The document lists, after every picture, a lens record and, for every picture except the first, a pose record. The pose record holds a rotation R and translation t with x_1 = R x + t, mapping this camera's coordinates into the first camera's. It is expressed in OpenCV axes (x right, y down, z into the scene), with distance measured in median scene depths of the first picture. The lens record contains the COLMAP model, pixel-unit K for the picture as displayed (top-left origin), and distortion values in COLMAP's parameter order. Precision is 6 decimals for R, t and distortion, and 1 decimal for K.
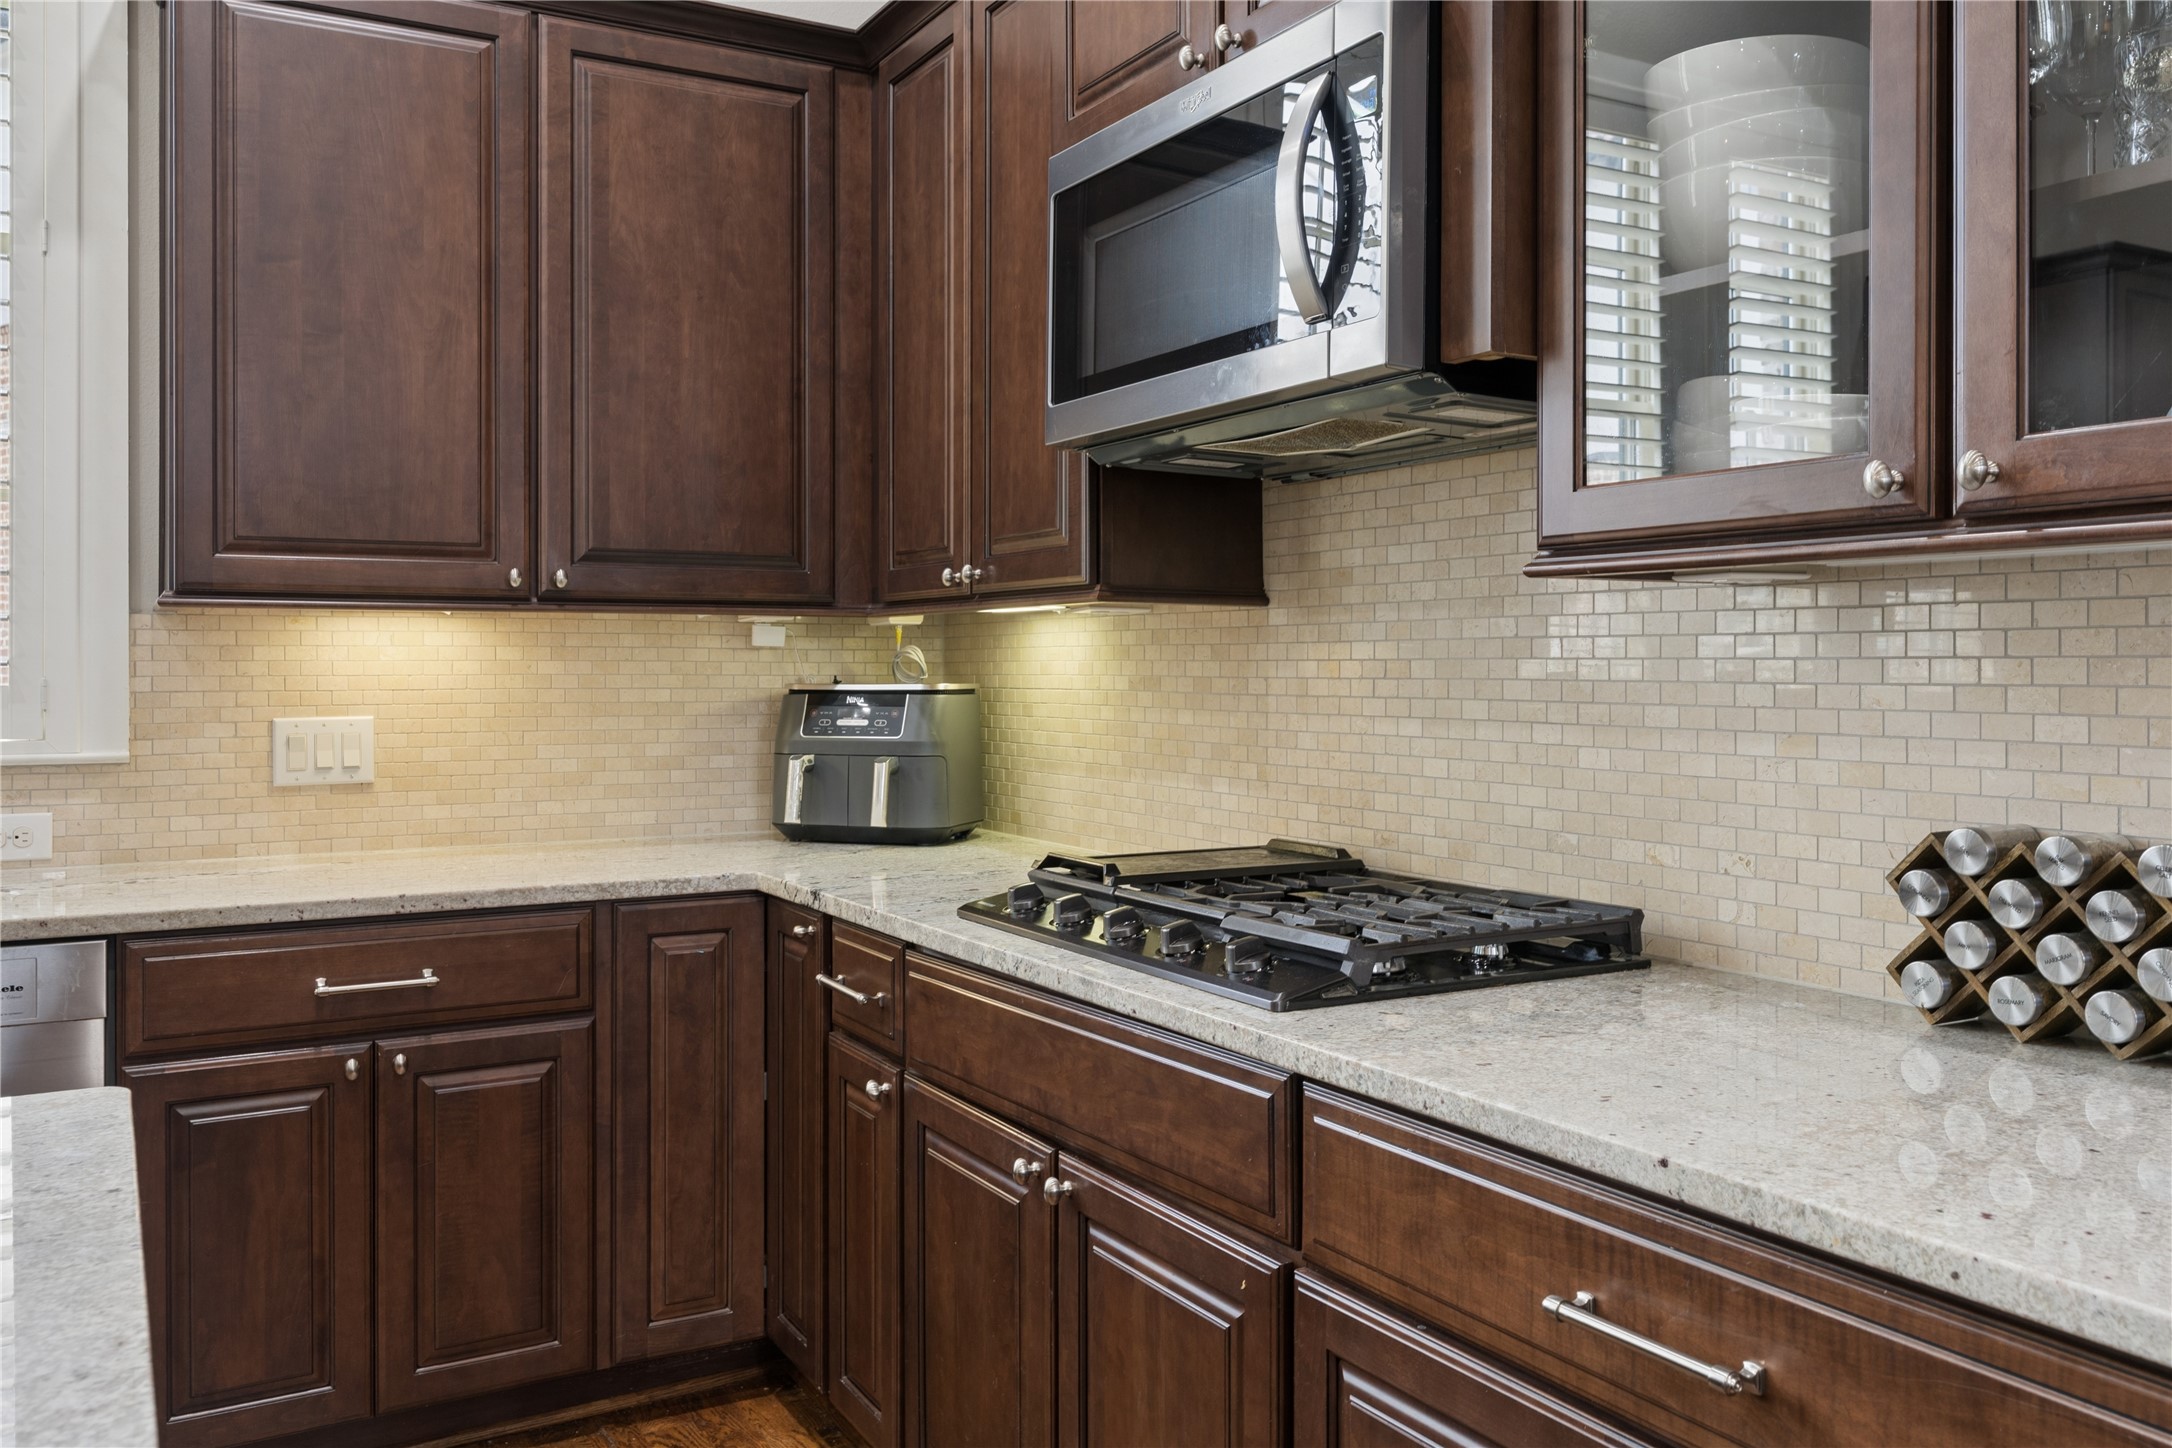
lens RADIAL K [[1721.4, 0, 1080.4], [0, 1721.4, 660.2], [0, 0, 1]] dist [0.004088, -0.000119]
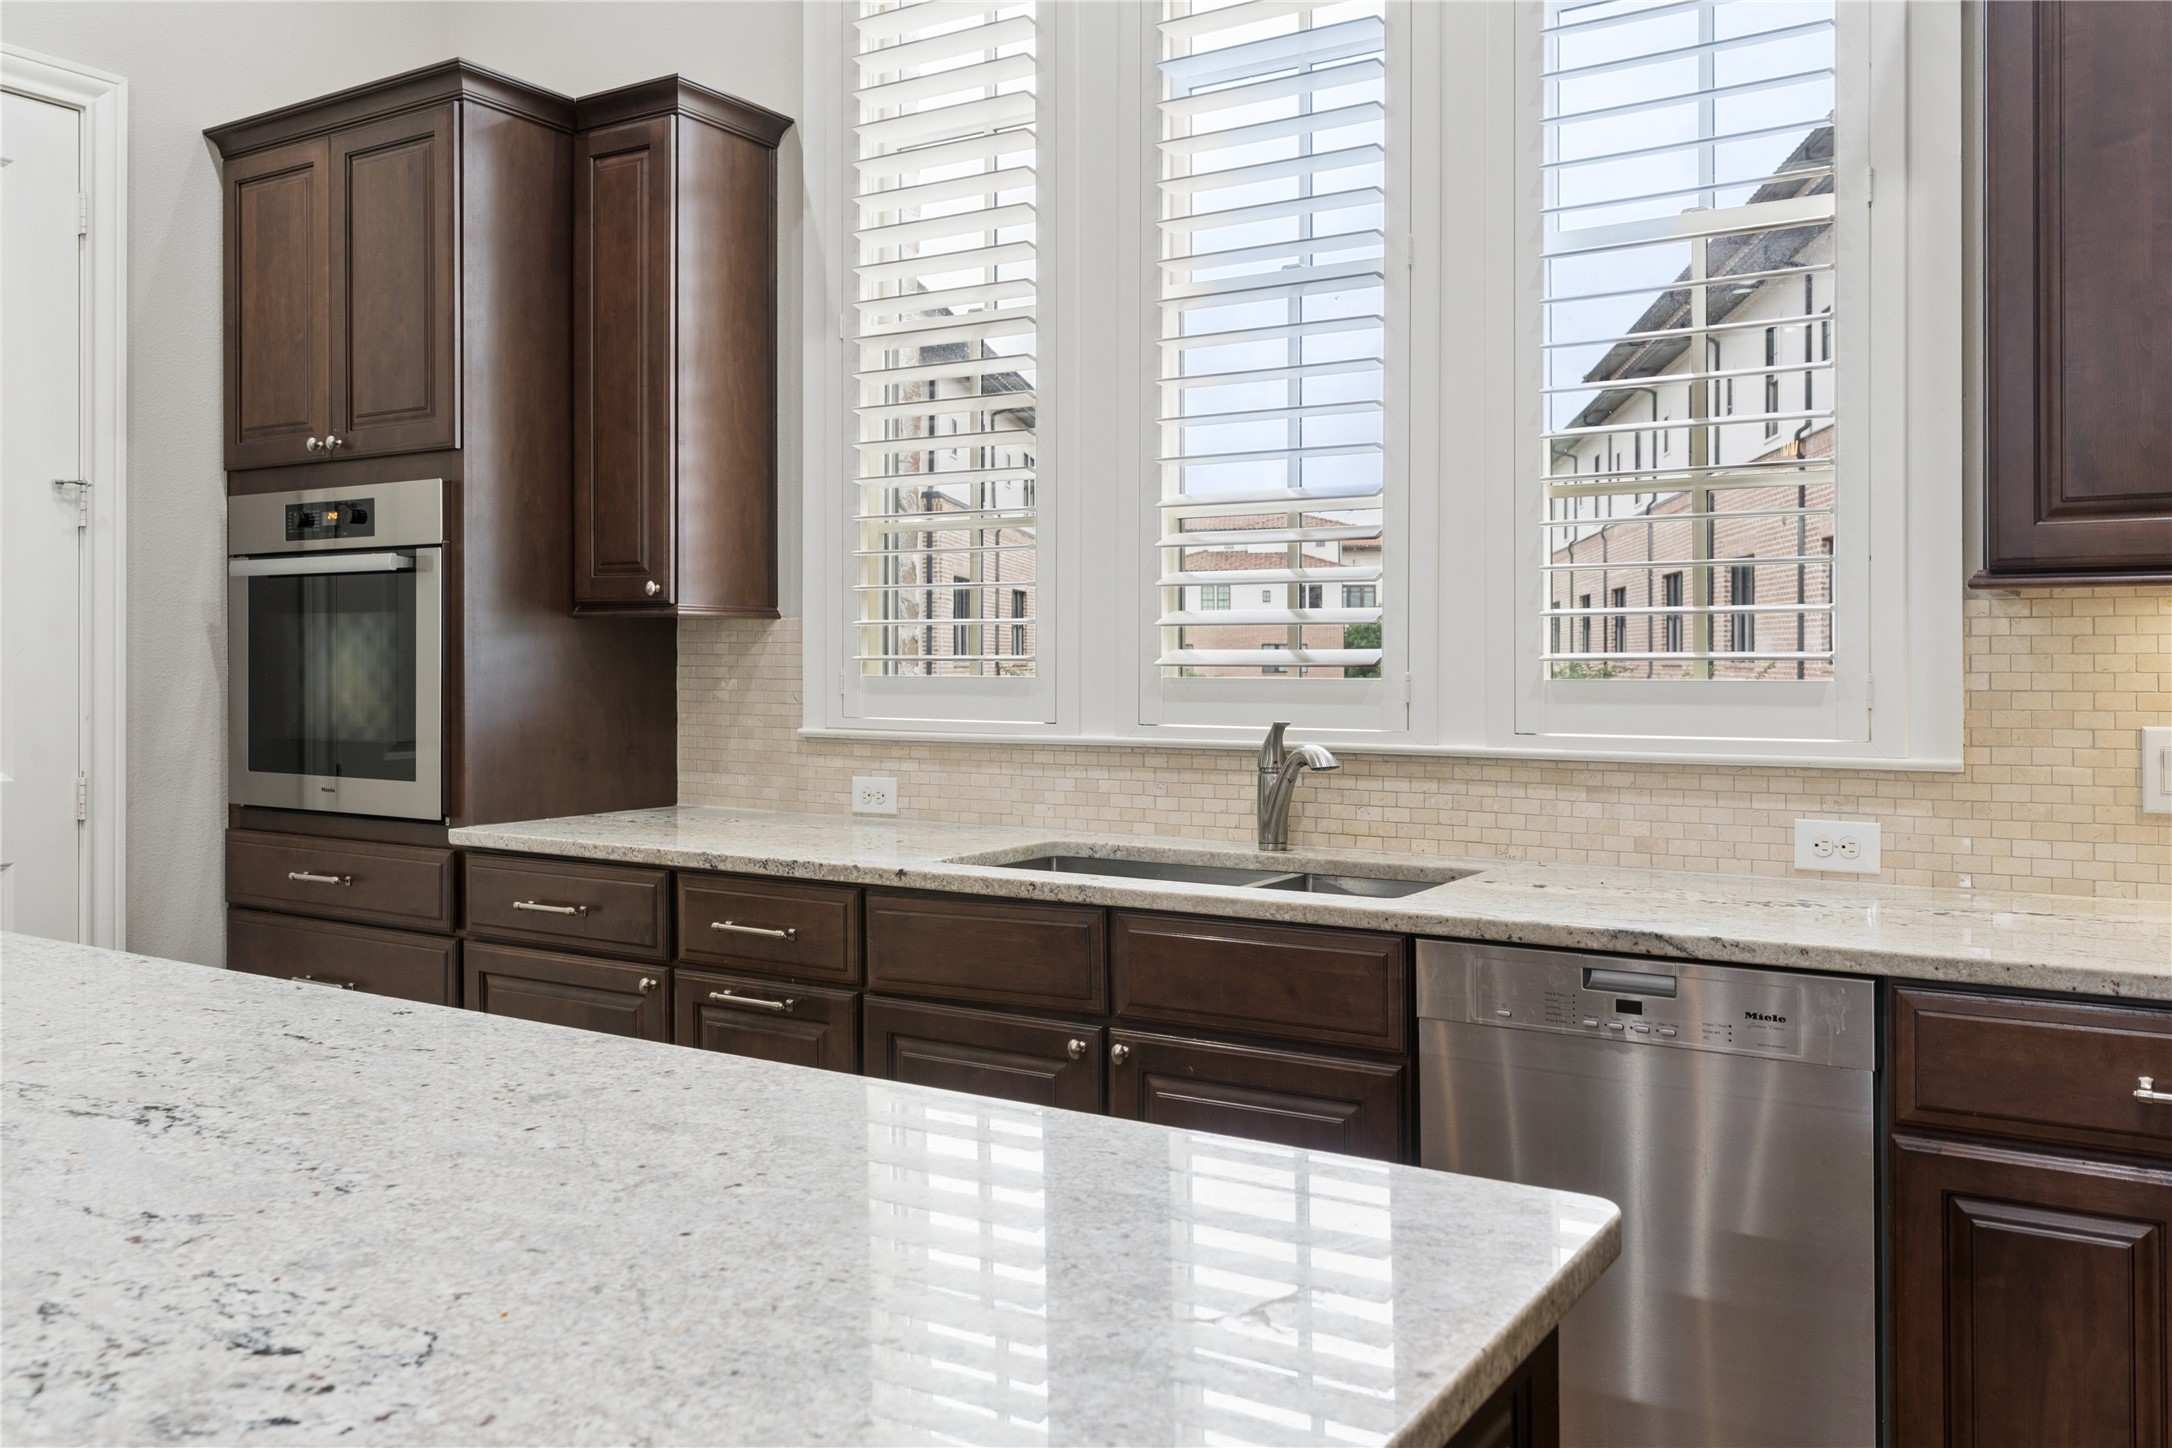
lens RADIAL K [[1721.4, 0, 1080.4], [0, 1721.4, 660.2], [0, 0, 1]] dist [0.004088, -0.000119]
pose [[0.460243, 0.000368, -0.887793, 0.010721], [0.002676, 0.999995, 0.001802, 0.000662], [0.887789, -0.003205, 0.460239, 0.225316]]
